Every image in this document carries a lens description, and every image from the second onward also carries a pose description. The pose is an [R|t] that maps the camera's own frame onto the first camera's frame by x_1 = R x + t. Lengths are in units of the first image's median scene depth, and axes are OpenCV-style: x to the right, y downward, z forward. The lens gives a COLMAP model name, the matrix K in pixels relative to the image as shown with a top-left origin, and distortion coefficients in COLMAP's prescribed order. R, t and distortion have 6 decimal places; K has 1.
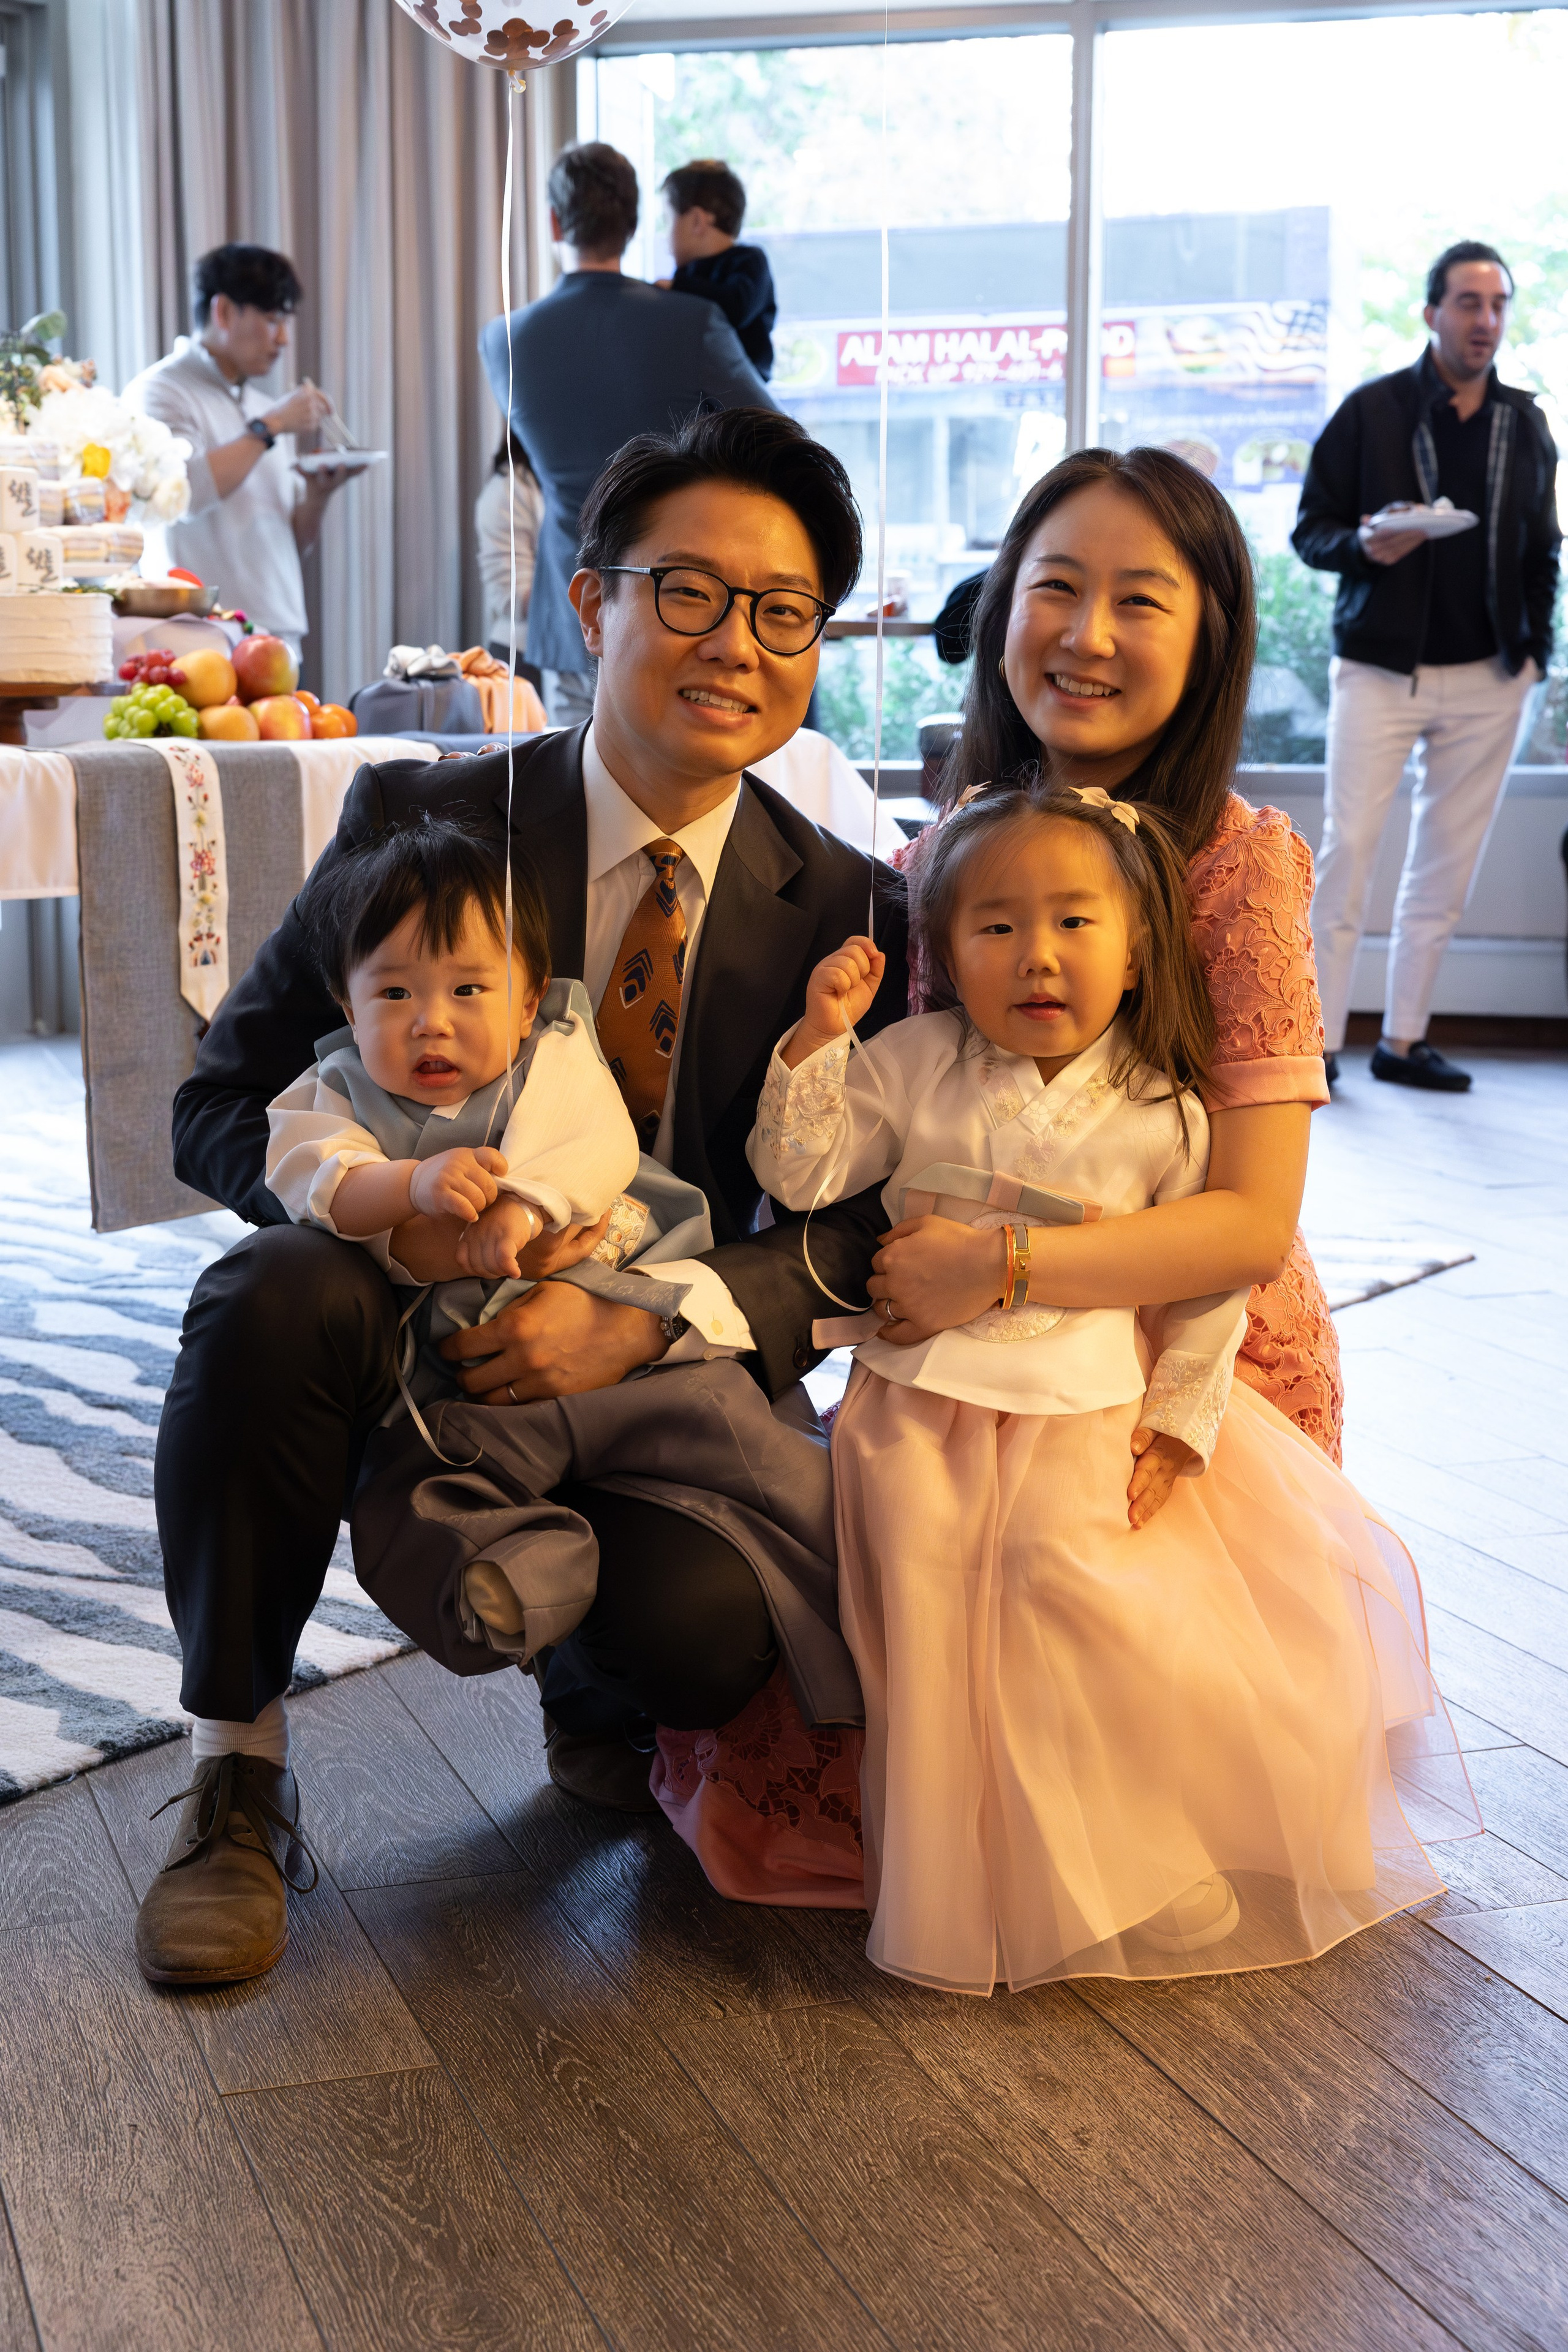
lens RADIAL K [[3408.5, 0, 784.0], [0, 3408.5, 1176.0], [0, 0, 1]] dist [0.017761, 0.043665]
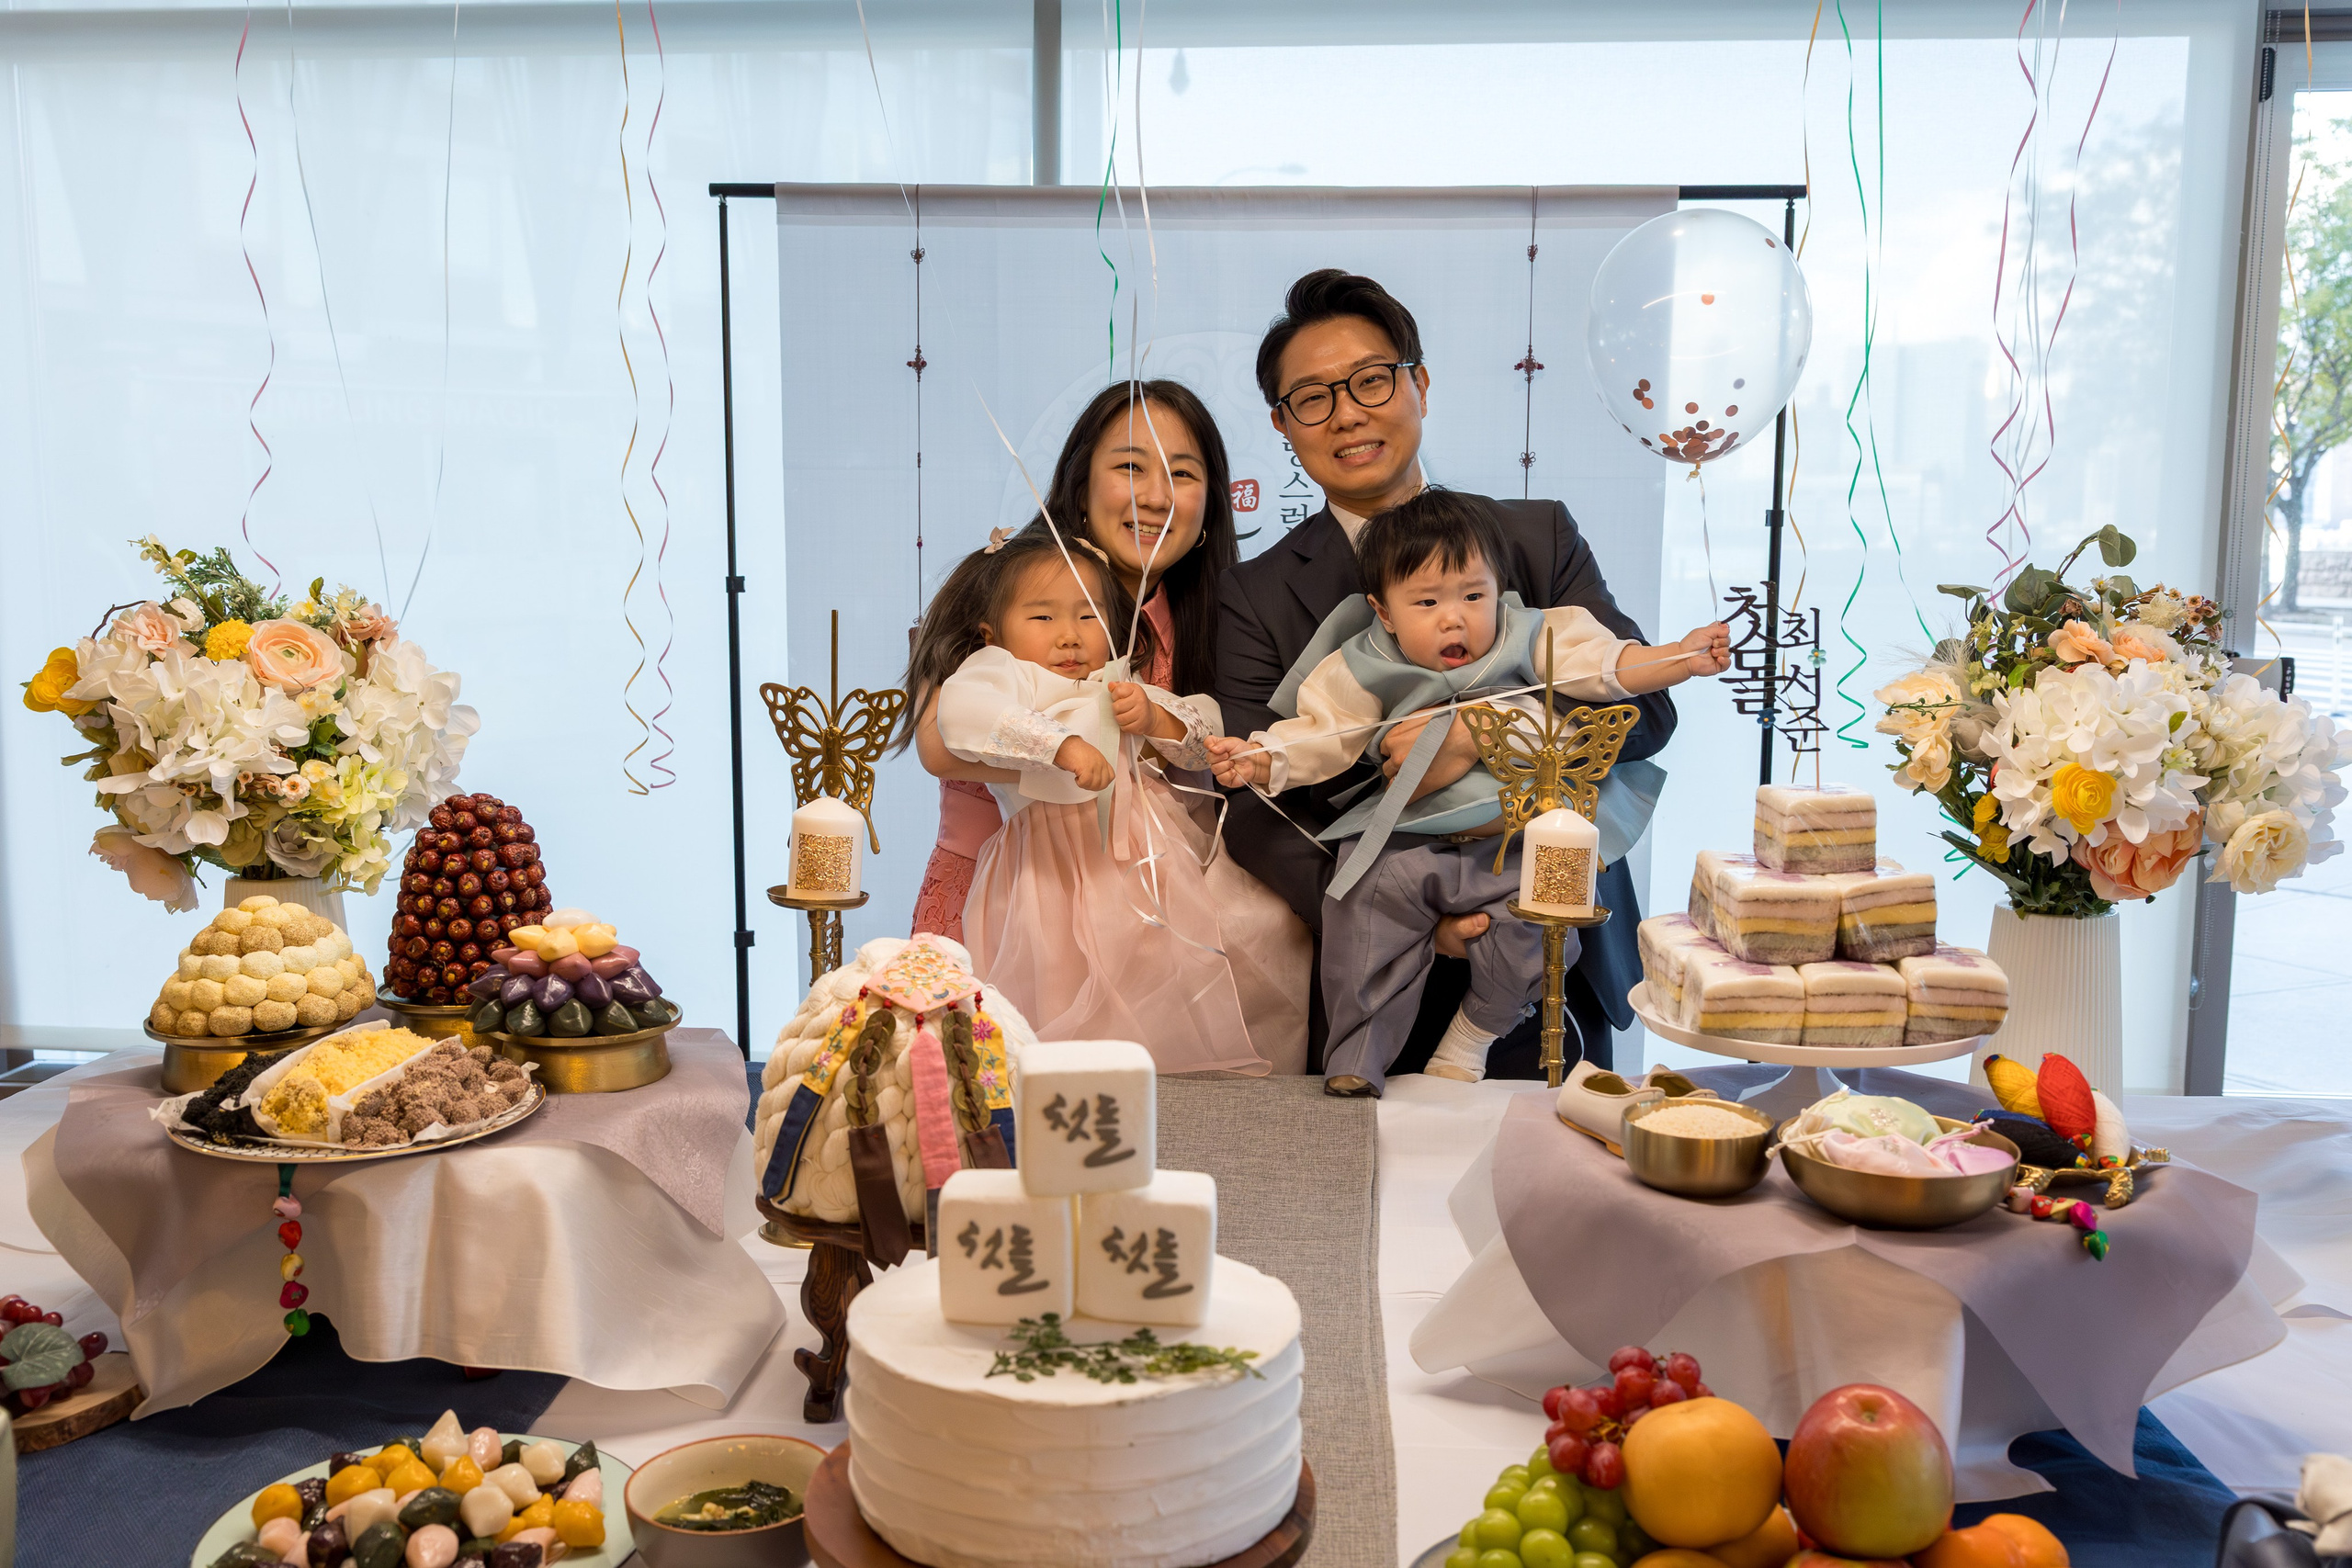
lens RADIAL K [[2036.3, 0, 1169.0], [0, 2036.3, 781.7], [0, 0, 1]] dist [0.000933, 0.005189]
pose [[0.526023, 0.104243, -0.844057, 0.012324], [-0.128360, 0.990822, 0.042374, -0.262337], [0.840728, 0.086054, 0.534576, 0.868961]]
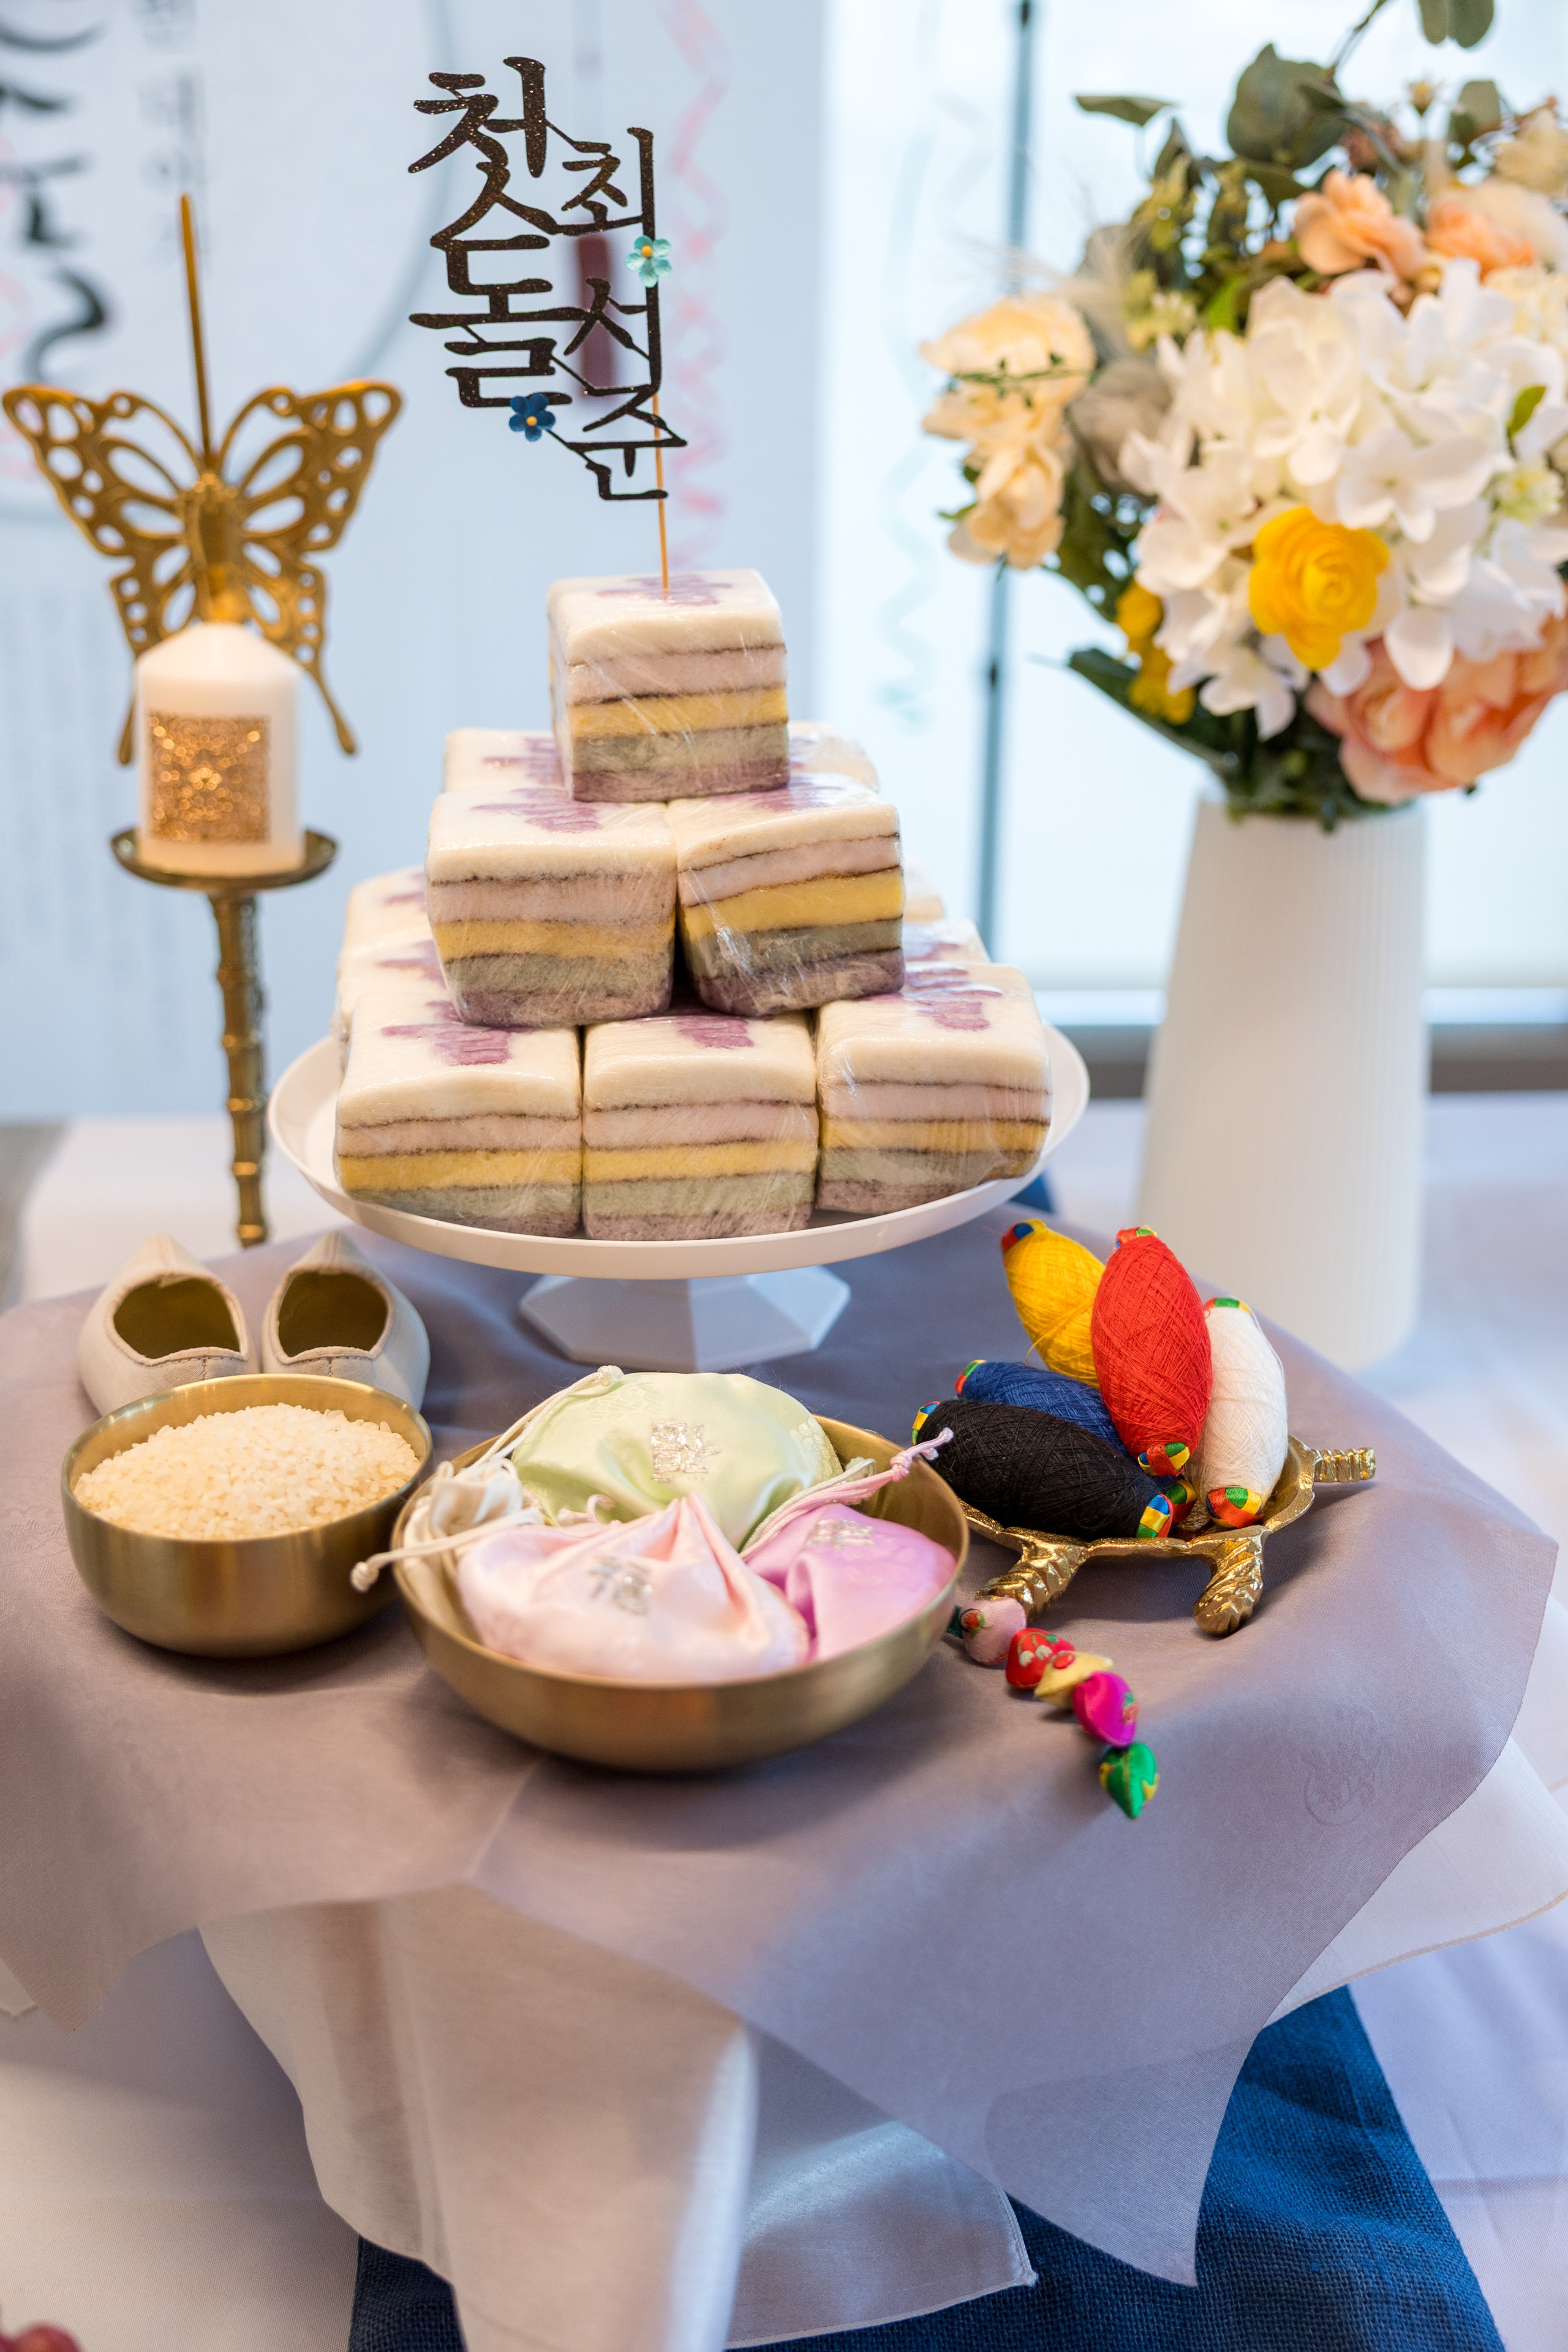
lens RADIAL K [[2688.3, 0, 784.0], [0, 2688.3, 1176.0], [0, 0, 1]] dist [-0.010114, 0.027519]
pose [[0.626213, 0.292570, -0.722676, -0.081446], [-0.120003, 0.952045, 0.281443, -0.278433], [0.770361, -0.089520, 0.631292, 1.060296]]
